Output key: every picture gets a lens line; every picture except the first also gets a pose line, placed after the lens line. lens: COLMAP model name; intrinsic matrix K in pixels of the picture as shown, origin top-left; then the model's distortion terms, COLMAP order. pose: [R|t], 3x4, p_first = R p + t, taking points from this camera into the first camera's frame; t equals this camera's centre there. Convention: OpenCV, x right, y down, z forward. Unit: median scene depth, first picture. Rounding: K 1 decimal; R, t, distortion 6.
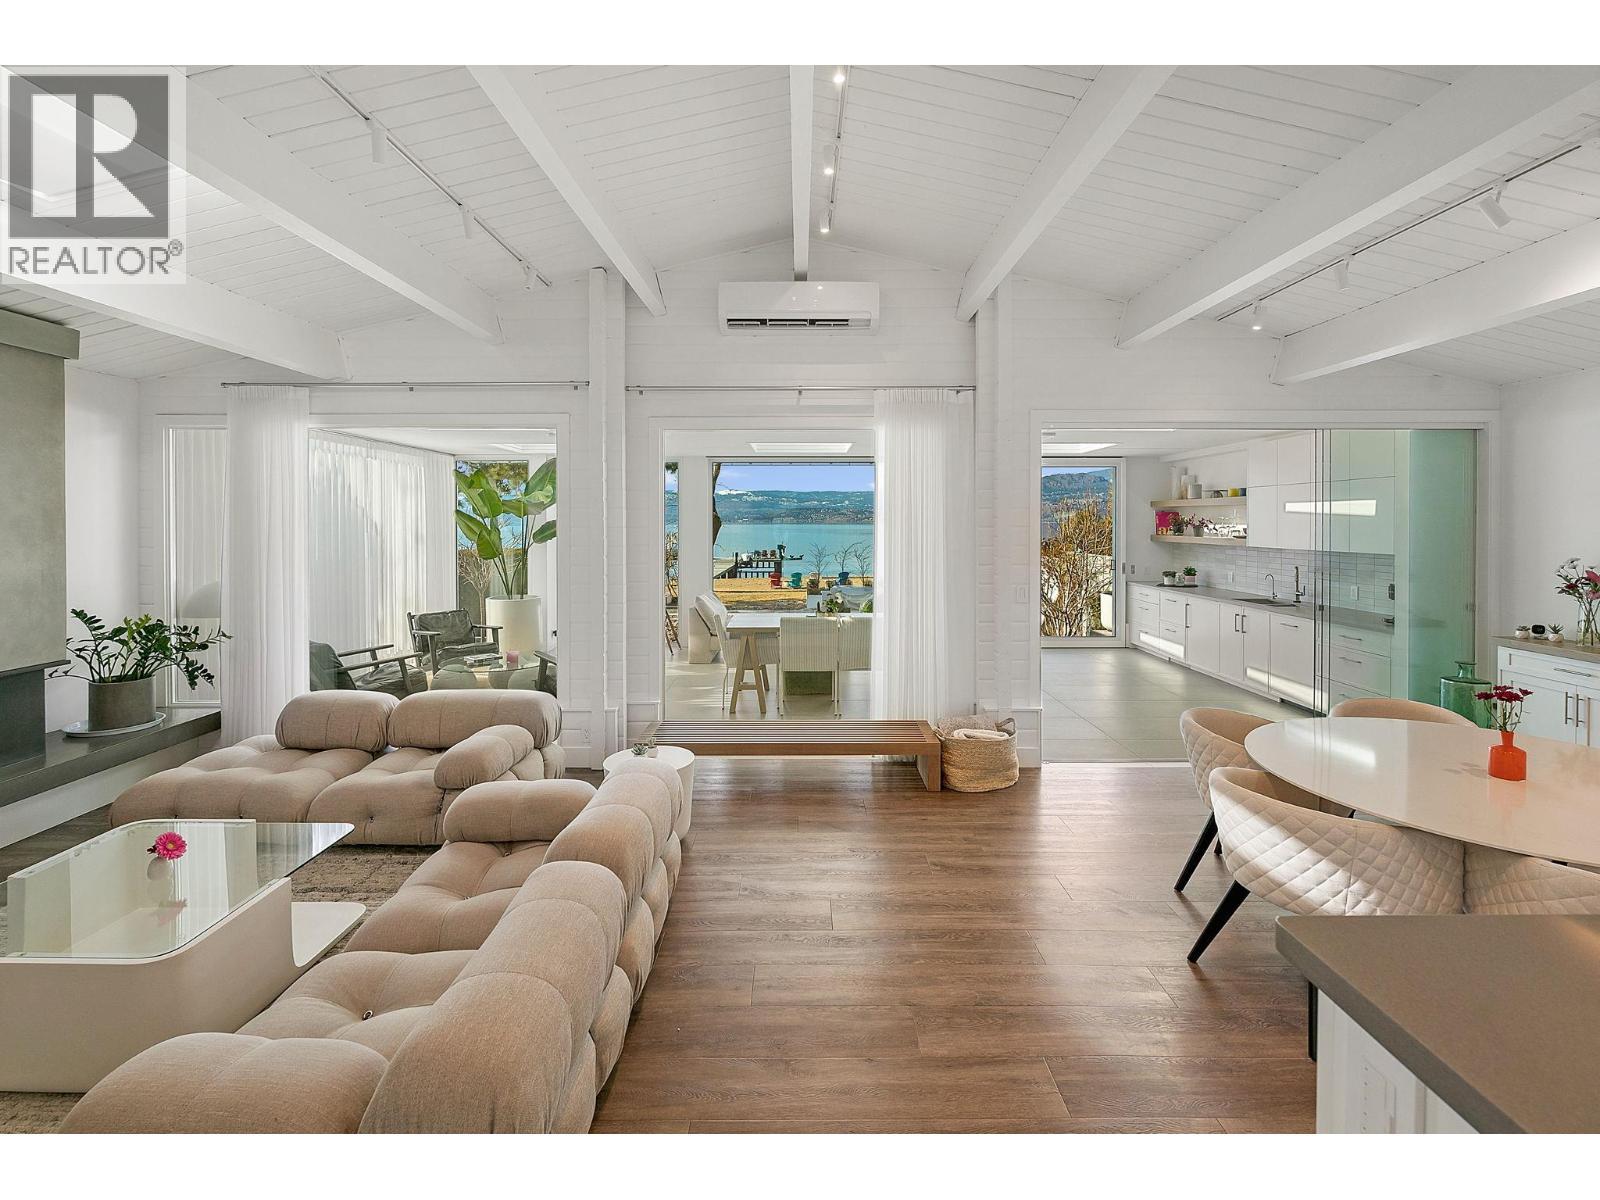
lens RADIAL K [[723.8, 0, 817.5], [0, 723.8, 547.2], [0, 0, 1]] dist [0.002619, -0.000202]
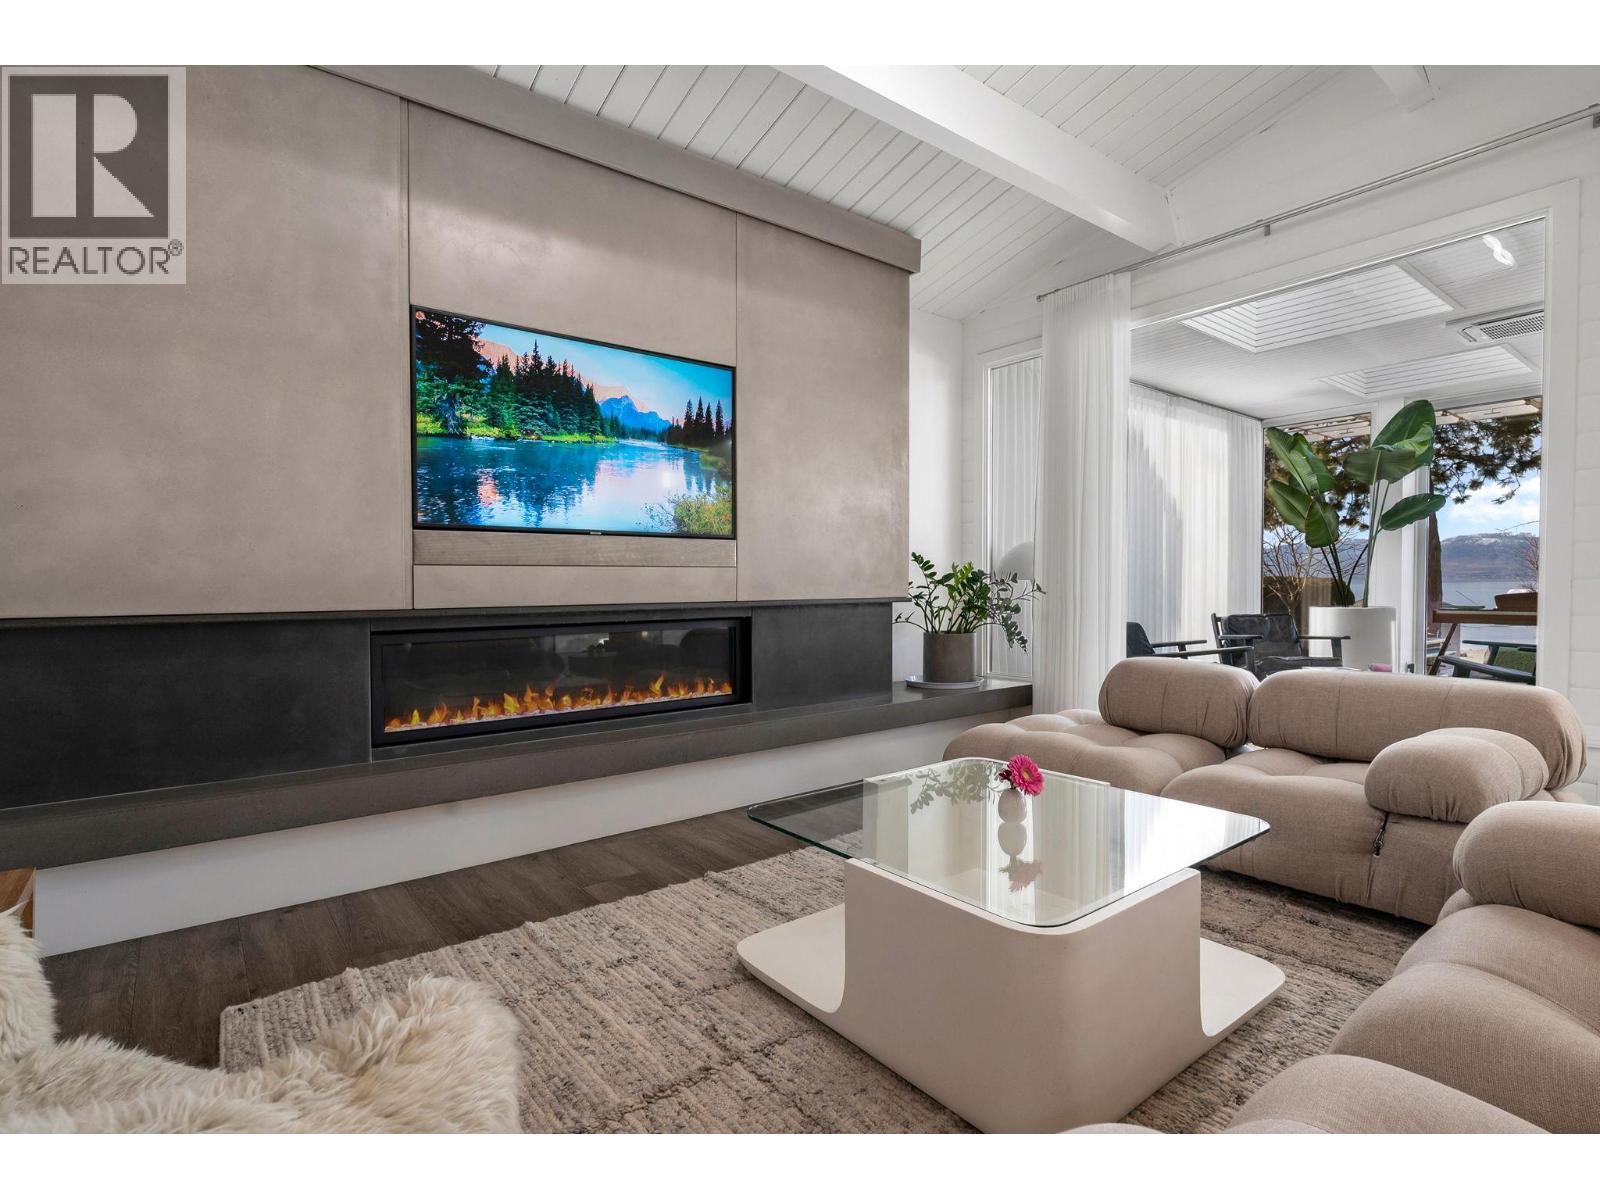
lens RADIAL K [[823.8, 0, 806.0], [0, 823.8, 601.5], [0, 0, 1]] dist [-0.004560, 0.000238]
pose [[0.608720, 0.004992, -0.793369, -0.240021], [-0.007443, 0.999972, 0.000582, 0.146438], [0.793350, 0.005551, 0.608740, 0.218389]]
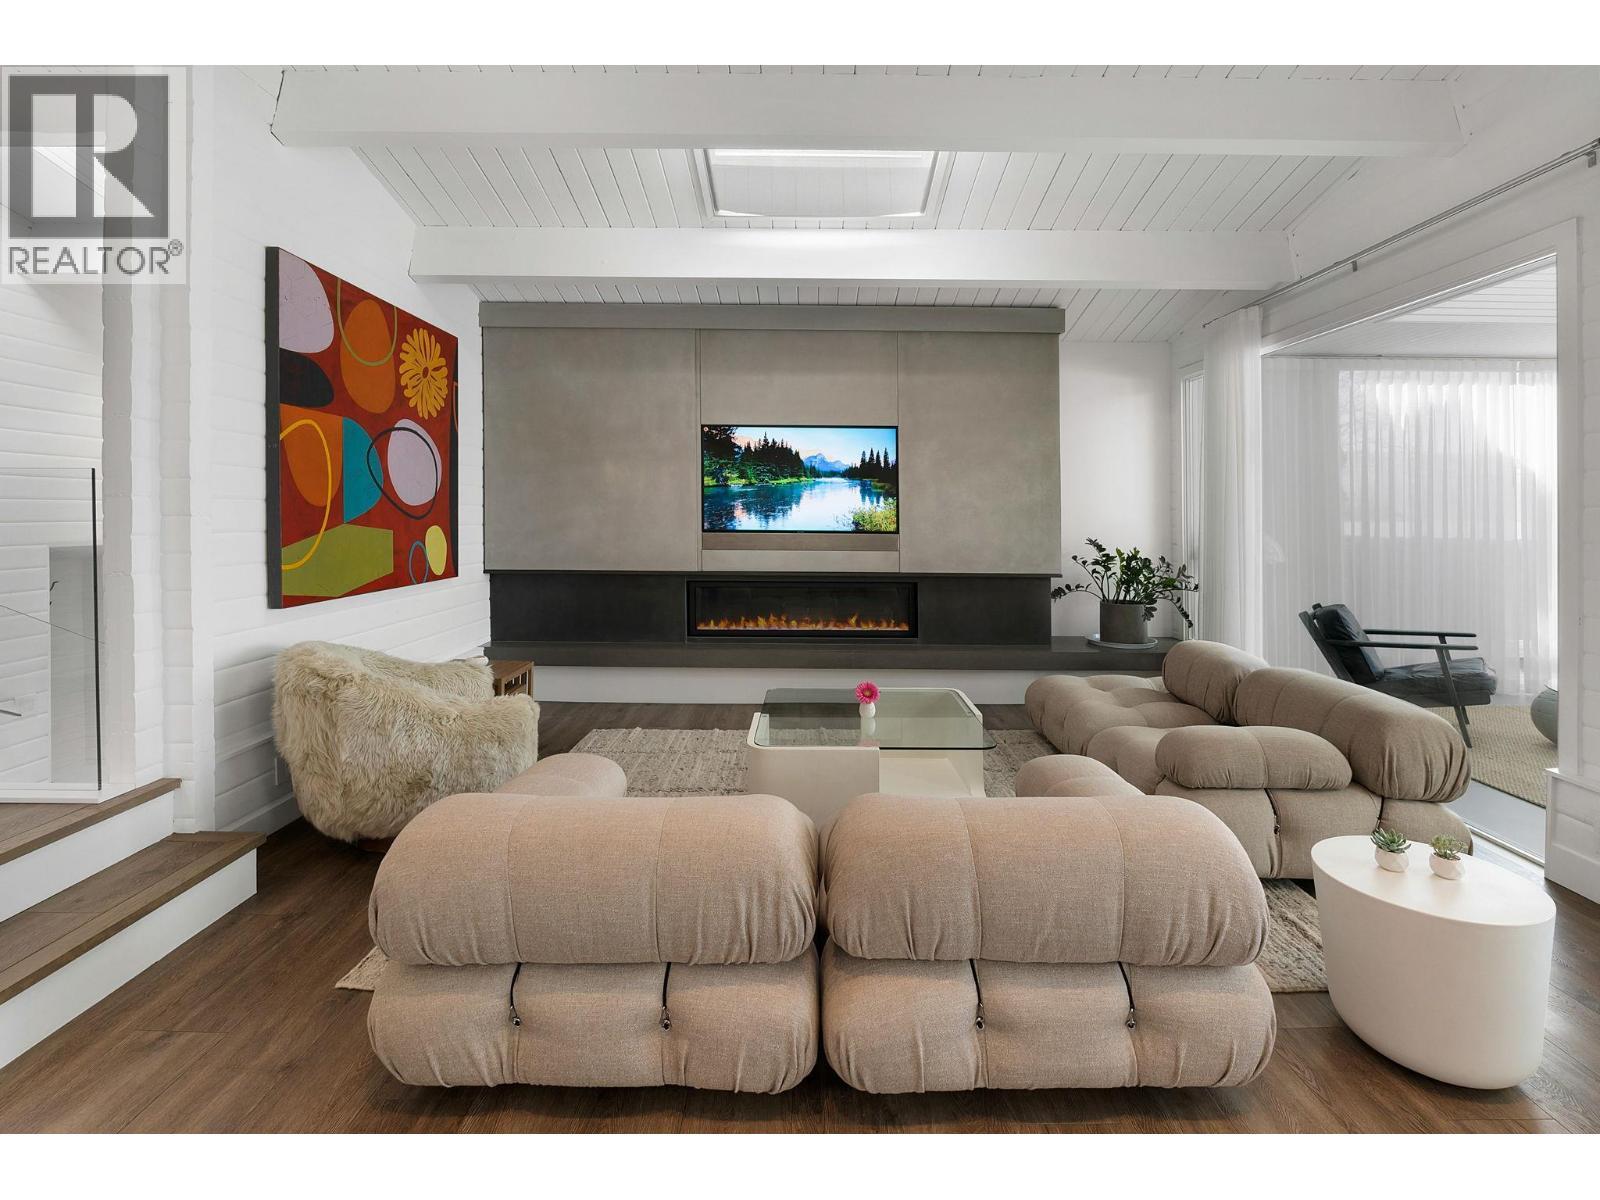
lens RADIAL K [[723.8, 0, 817.5], [0, 723.8, 547.2], [0, 0, 1]] dist [0.002619, -0.000202]
pose [[0.014876, 0.043586, -0.998939, 0.195900], [-0.041196, 0.998228, 0.042942, 0.064350], [0.999040, 0.040514, 0.016645, 0.511274]]
